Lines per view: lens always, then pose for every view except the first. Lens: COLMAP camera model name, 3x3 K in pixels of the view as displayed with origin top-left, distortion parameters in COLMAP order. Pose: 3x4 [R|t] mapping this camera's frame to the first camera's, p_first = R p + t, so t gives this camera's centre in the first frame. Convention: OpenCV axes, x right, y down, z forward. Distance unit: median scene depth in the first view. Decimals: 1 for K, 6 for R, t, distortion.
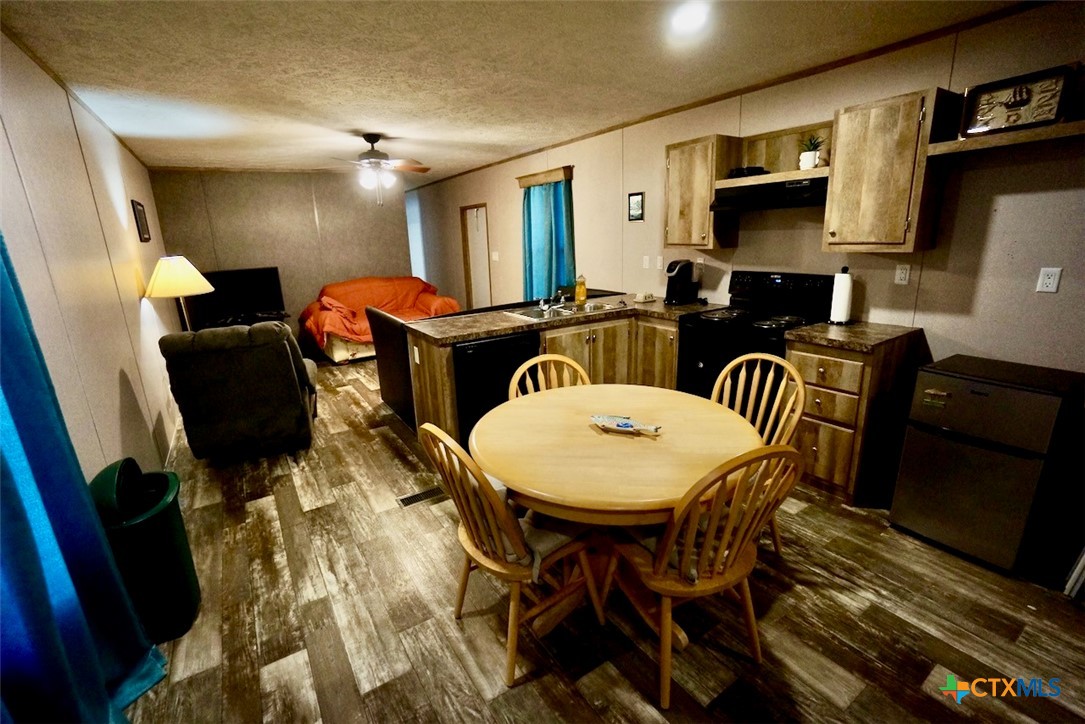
lens RADIAL K [[477.4, 0, 513.5], [0, 477.4, 361.7], [0, 0, 1]] dist [0.013930, 0.000377]
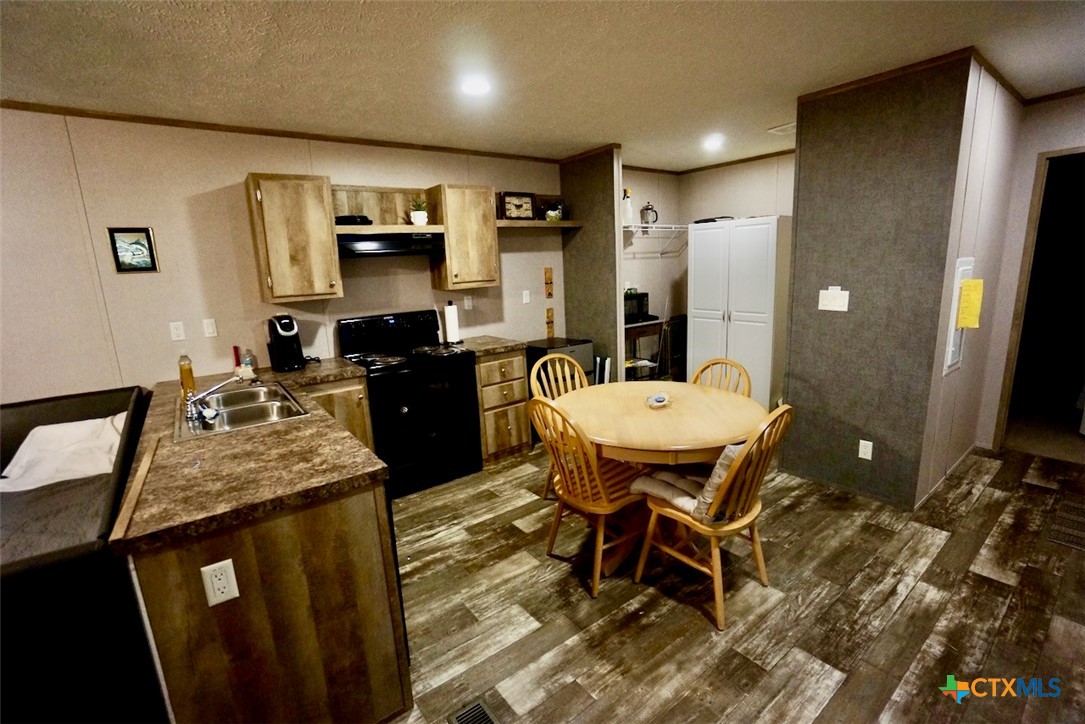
lens RADIAL K [[463.4, 0, 542.5], [0, 463.4, 362.0], [0, 0, 1]] dist [-0.062165, 0.021346]
pose [[-0.091836, -0.168024, 0.981496, -0.790659], [0.309097, 0.932162, 0.188500, -0.260430], [-0.946586, 0.320689, -0.033670, 1.109052]]
